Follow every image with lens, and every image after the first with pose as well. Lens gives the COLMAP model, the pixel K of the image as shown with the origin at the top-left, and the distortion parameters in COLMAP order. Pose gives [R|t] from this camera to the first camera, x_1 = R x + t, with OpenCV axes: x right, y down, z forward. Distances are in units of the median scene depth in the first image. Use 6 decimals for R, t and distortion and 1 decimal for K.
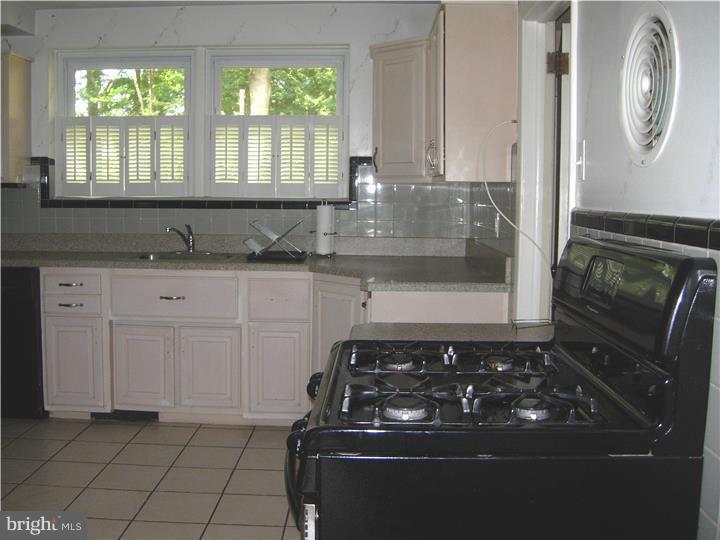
lens RADIAL K [[792.5, 0, 363.2], [0, 792.5, 267.1], [0, 0, 1]] dist [-0.154840, 0.046063]
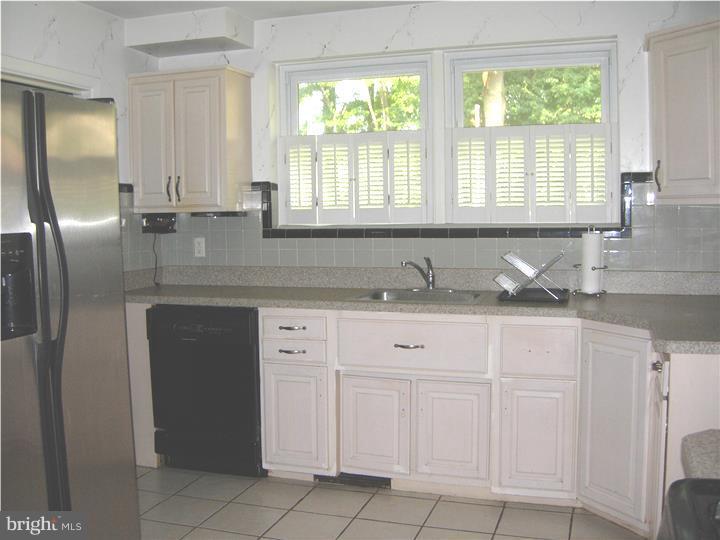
lens RADIAL K [[792.5, 0, 363.2], [0, 792.5, 267.1], [0, 0, 1]] dist [-0.154840, 0.046063]
pose [[0.957293, -0.003792, -0.289096, -0.040881], [-0.002717, 0.999752, -0.022111, -0.023774], [0.289108, 0.021952, 0.957045, 0.158392]]
